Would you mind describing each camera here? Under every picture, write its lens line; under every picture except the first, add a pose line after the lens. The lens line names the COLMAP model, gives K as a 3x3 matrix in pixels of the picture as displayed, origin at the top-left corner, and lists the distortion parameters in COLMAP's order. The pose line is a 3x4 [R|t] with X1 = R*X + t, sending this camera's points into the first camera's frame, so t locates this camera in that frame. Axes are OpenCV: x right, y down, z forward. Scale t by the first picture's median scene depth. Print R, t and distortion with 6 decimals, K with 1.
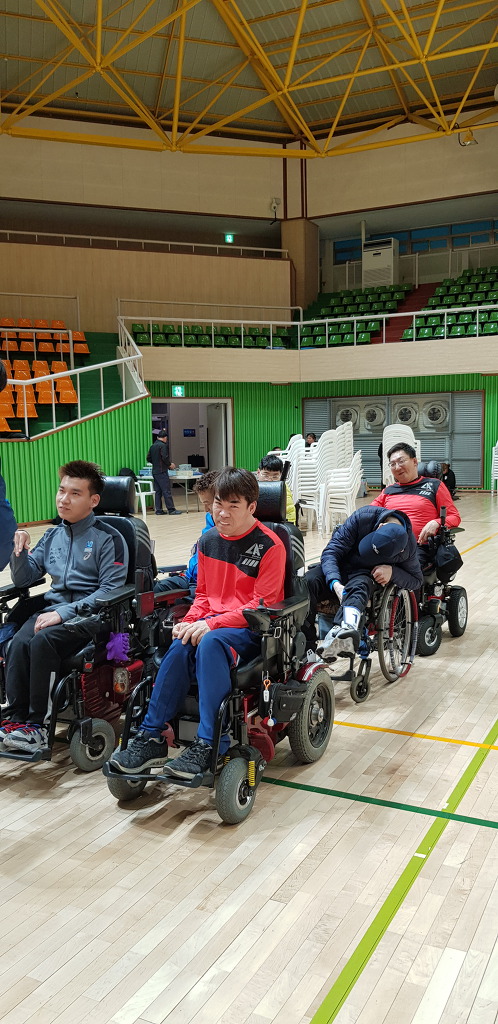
lens RADIAL K [[814.8, 0, 279.9], [0, 814.8, 522.1], [0, 0, 1]] dist [0.089560, -0.176327]
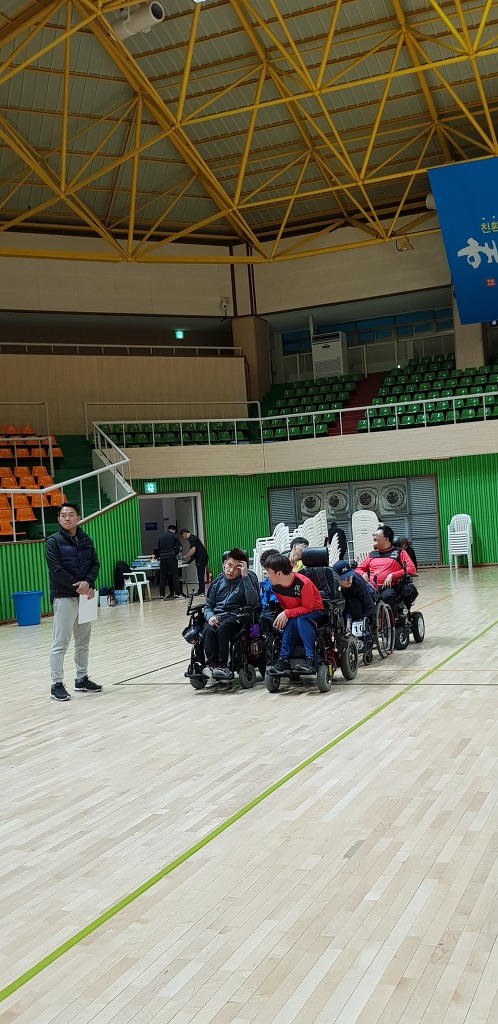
lens RADIAL K [[954.5, 0, 290.4], [0, 954.5, 512.9], [0, 0, 1]] dist [0.149634, -0.298660]
pose [[0.995527, -0.050973, 0.079547, -0.043661], [0.059789, 0.991828, -0.112701, 0.020773], [-0.073153, 0.116953, 0.990440, -0.222264]]
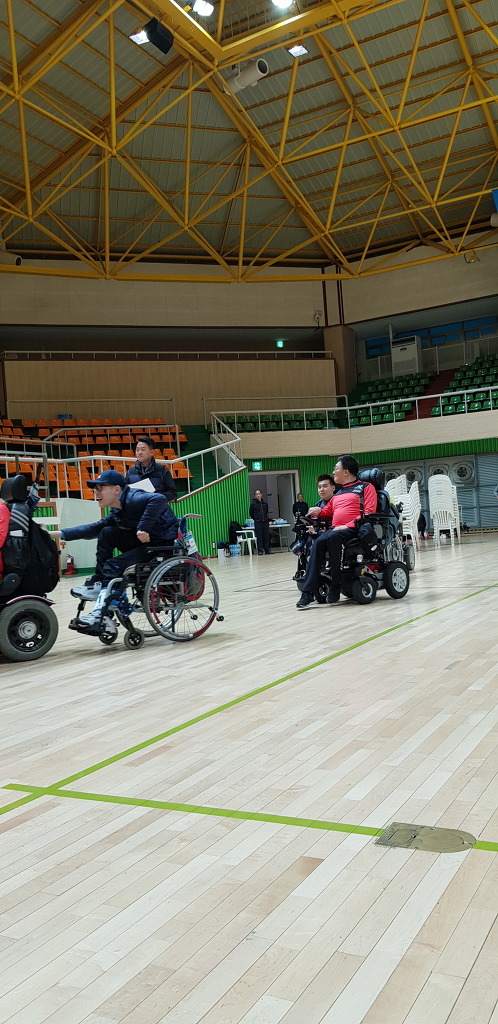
lens RADIAL K [[792.2, 0, 276.2], [0, 792.2, 515.3], [0, 0, 1]] dist [0.093917, -0.156414]
pose [[0.997719, -0.055153, -0.038915, -0.049651], [0.050761, 0.993068, -0.106017, 0.046913], [0.044492, 0.103800, 0.993603, -0.210572]]
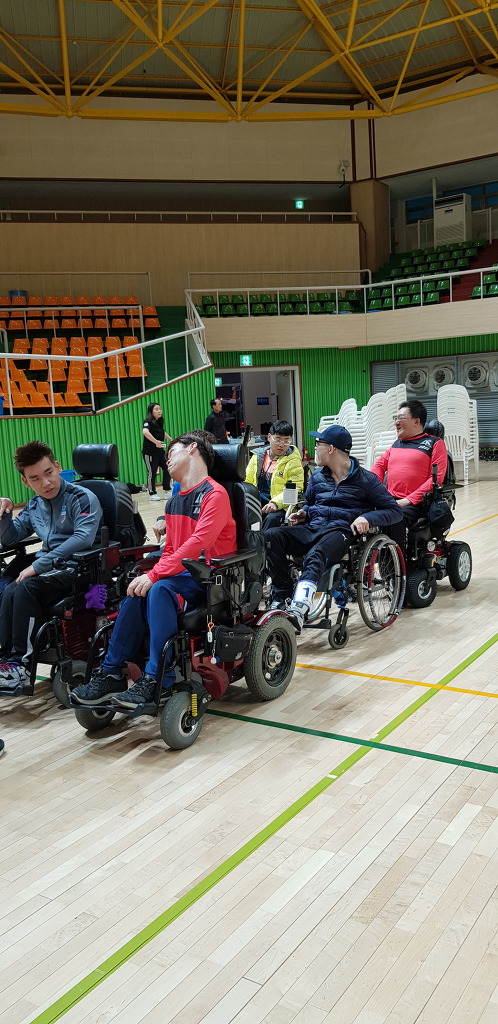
lens RADIAL K [[814.5, 0, 280.5], [0, 814.5, 512.3], [0, 0, 1]] dist [0.092077, -0.178081]
pose [[0.993485, -0.021214, -0.111974, 0.027322], [0.024425, 0.999327, 0.027379, 0.002008], [0.111318, -0.029936, 0.993334, -0.011290]]
